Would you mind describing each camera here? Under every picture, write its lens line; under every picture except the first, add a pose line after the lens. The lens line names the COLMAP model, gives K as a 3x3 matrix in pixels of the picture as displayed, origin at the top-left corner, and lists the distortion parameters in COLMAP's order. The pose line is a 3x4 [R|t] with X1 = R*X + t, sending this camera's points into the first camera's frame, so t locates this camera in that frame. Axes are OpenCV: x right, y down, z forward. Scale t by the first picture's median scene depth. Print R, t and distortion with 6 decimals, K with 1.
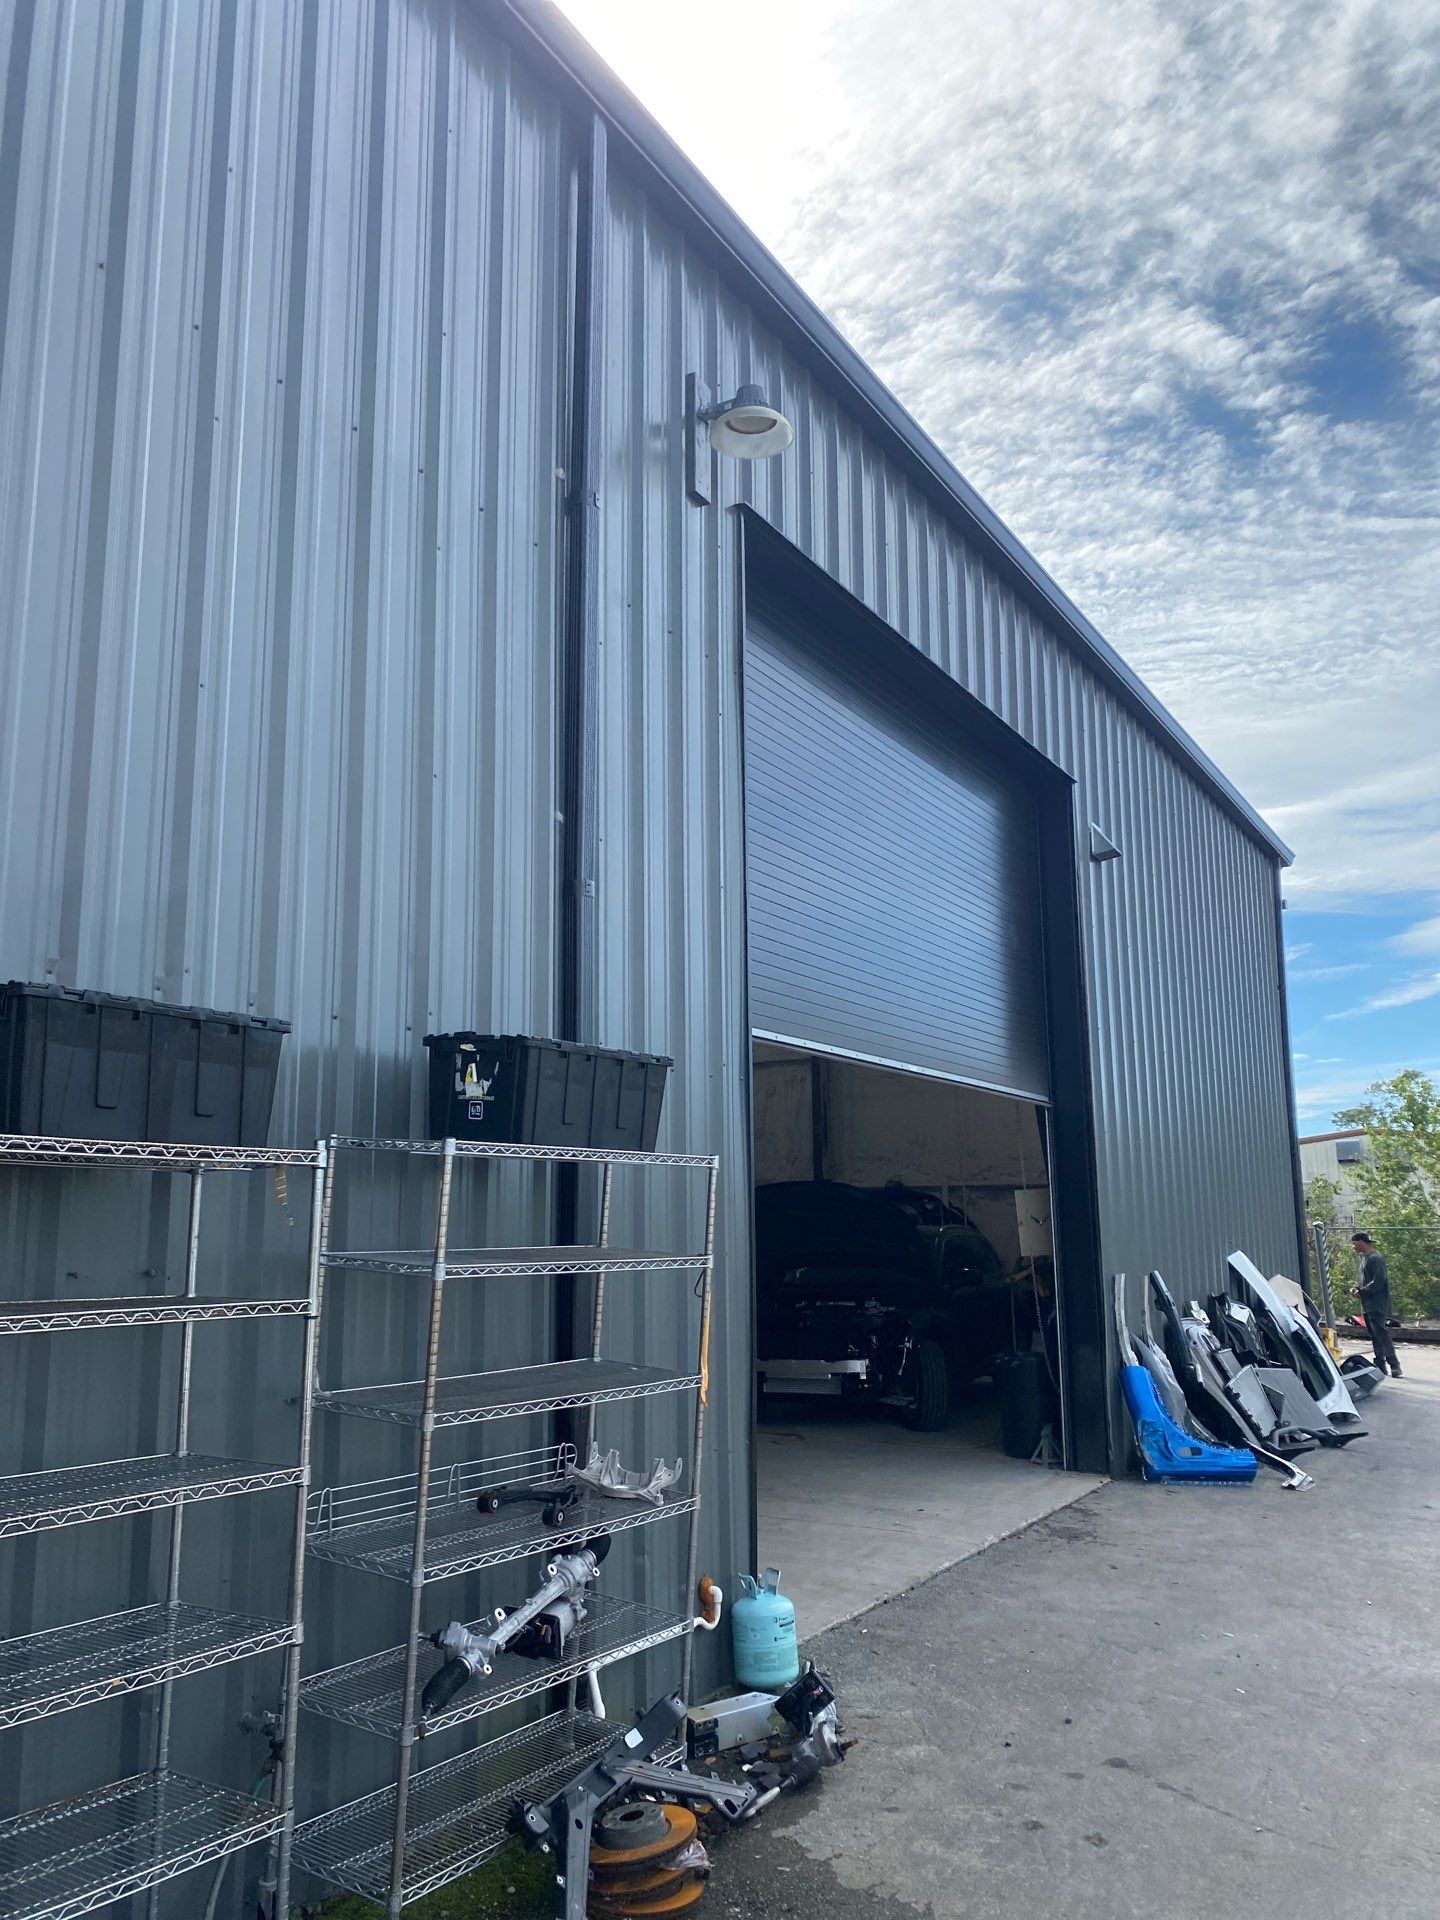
lens RADIAL K [[1484.9, 0, 720.0], [0, 1484.9, 960.0], [0, 0, 1]] dist [0.005044, 0.001224]
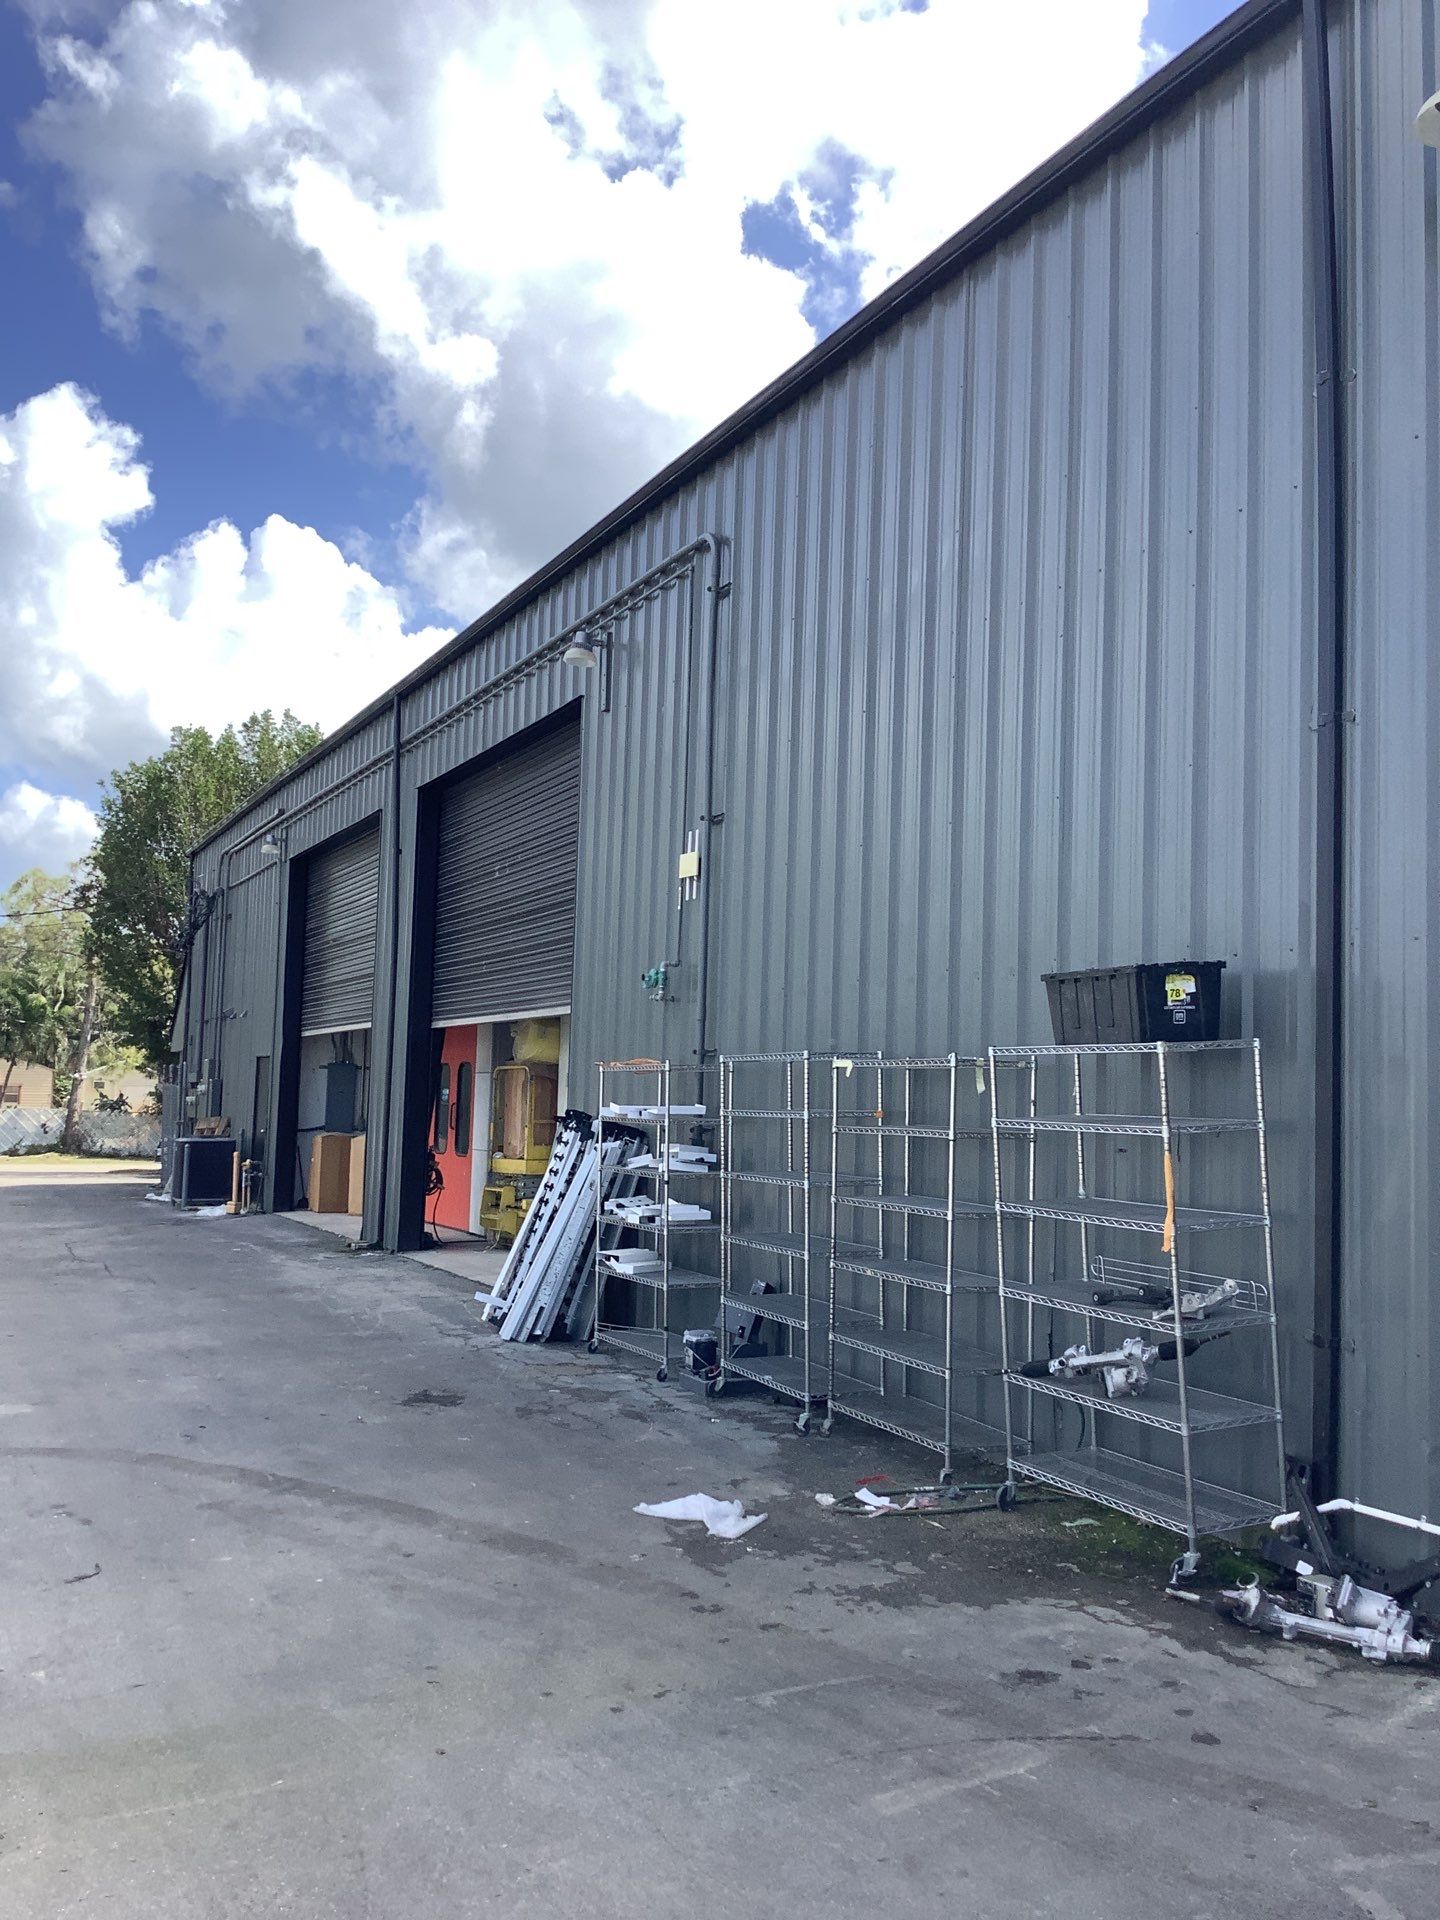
lens RADIAL K [[1815.1, 0, 720.0], [0, 1815.1, 960.0], [0, 0, 1]] dist [0.050631, -0.004880]
pose [[-0.572186, -0.057311, -0.818119, 1.482711], [0.138067, 0.976586, -0.164975, 0.278389], [0.808419, -0.207351, -0.550876, 1.649628]]
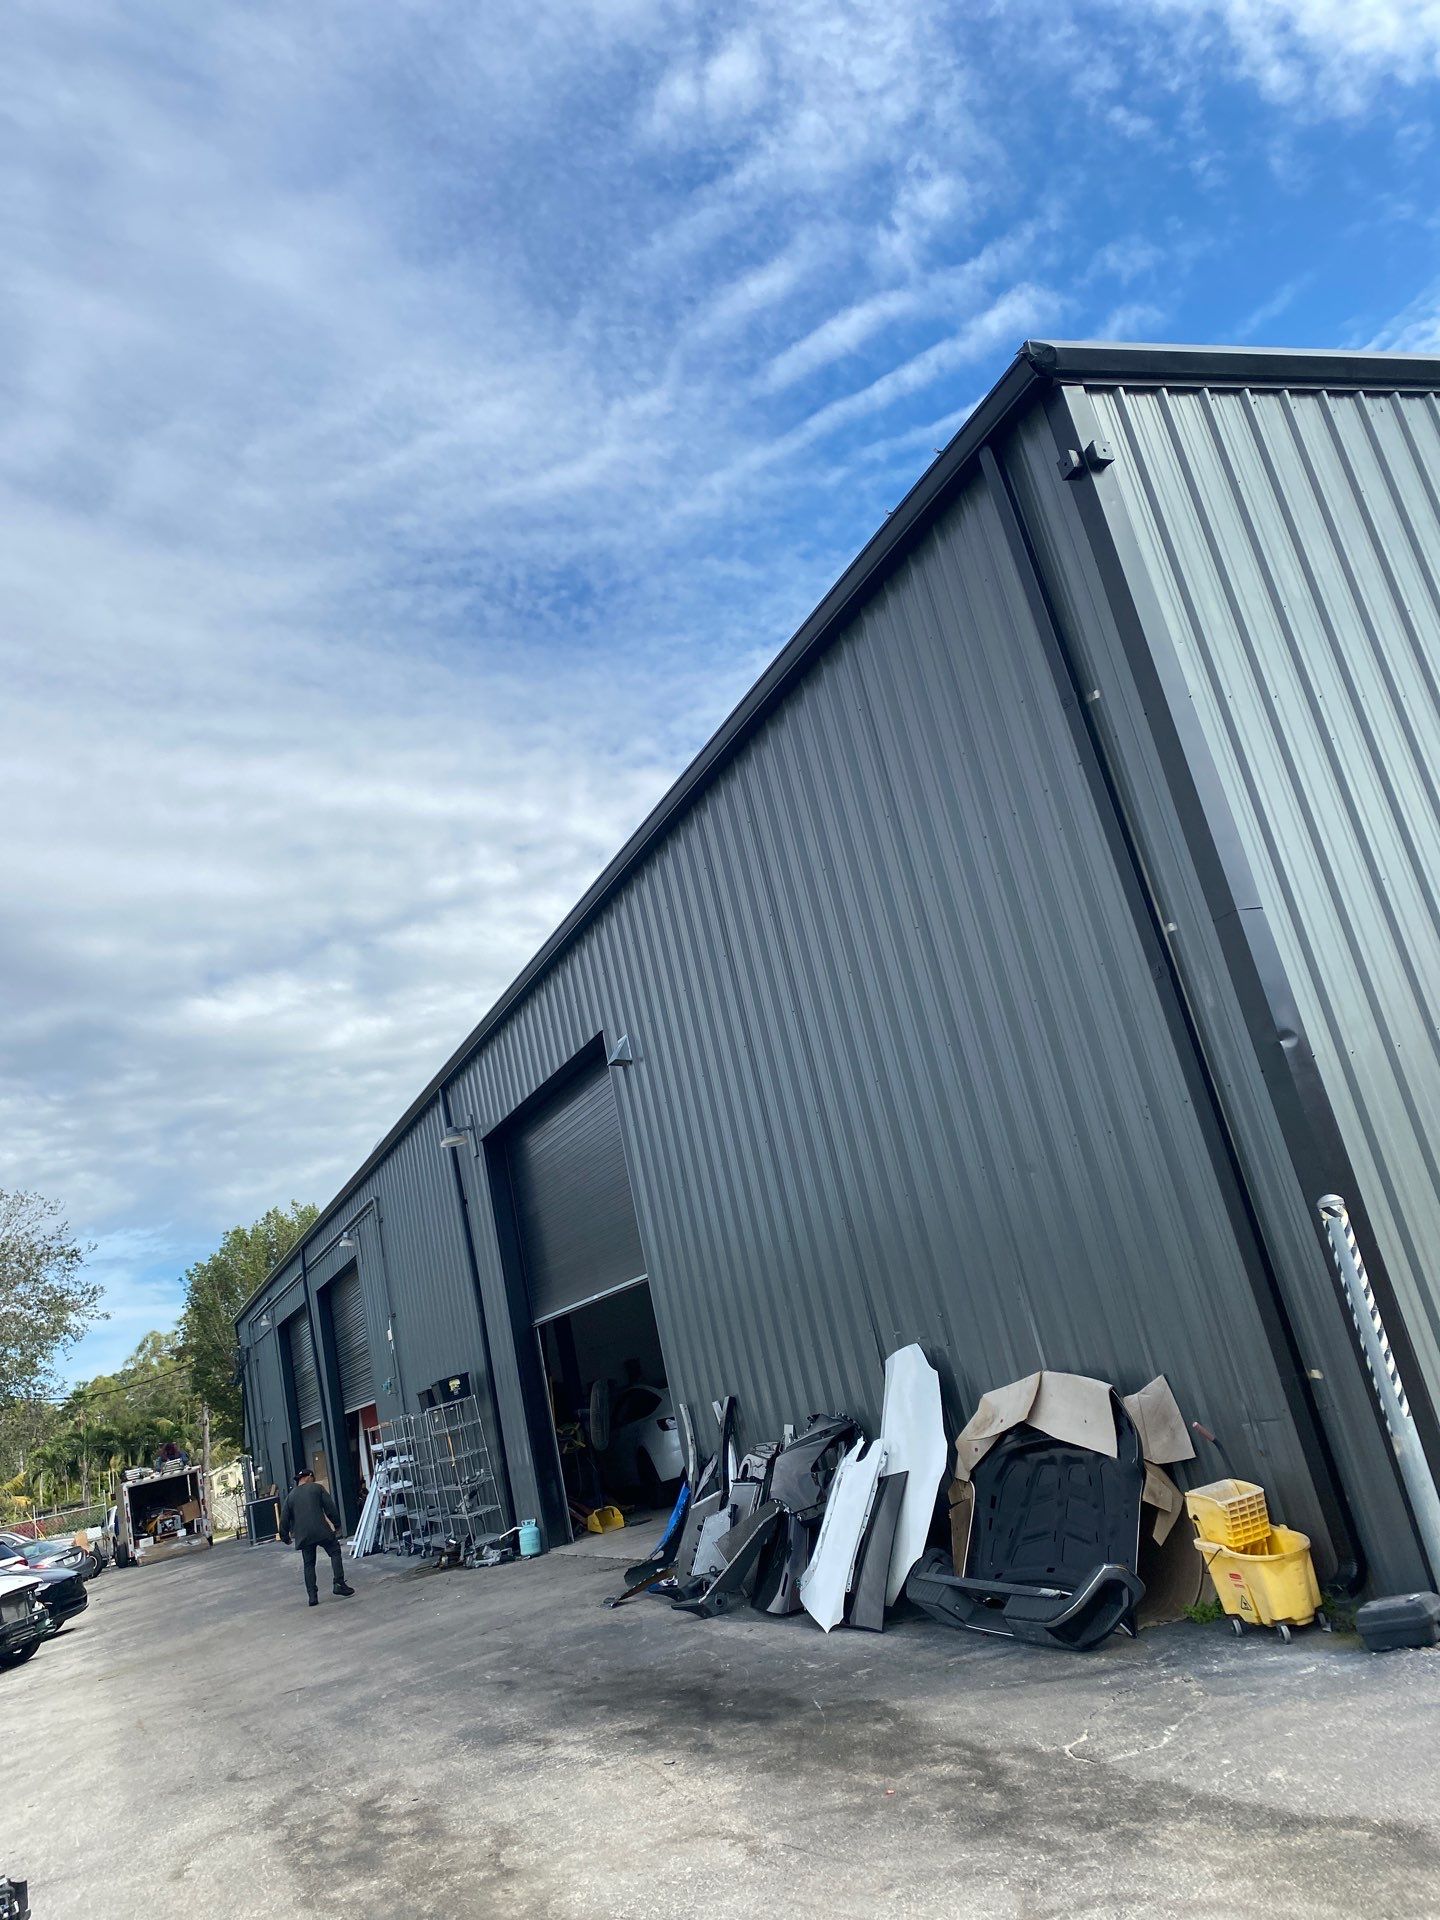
lens RADIAL K [[1563.2, 0, 720.0], [0, 1563.2, 960.0], [0, 0, 1]] dist [0.003013, 0.004585]
pose [[-0.593431, -0.068459, -0.801968, 3.211905], [0.350146, 0.875198, -0.333807, 0.803087], [0.724733, -0.478897, -0.495399, 4.484126]]
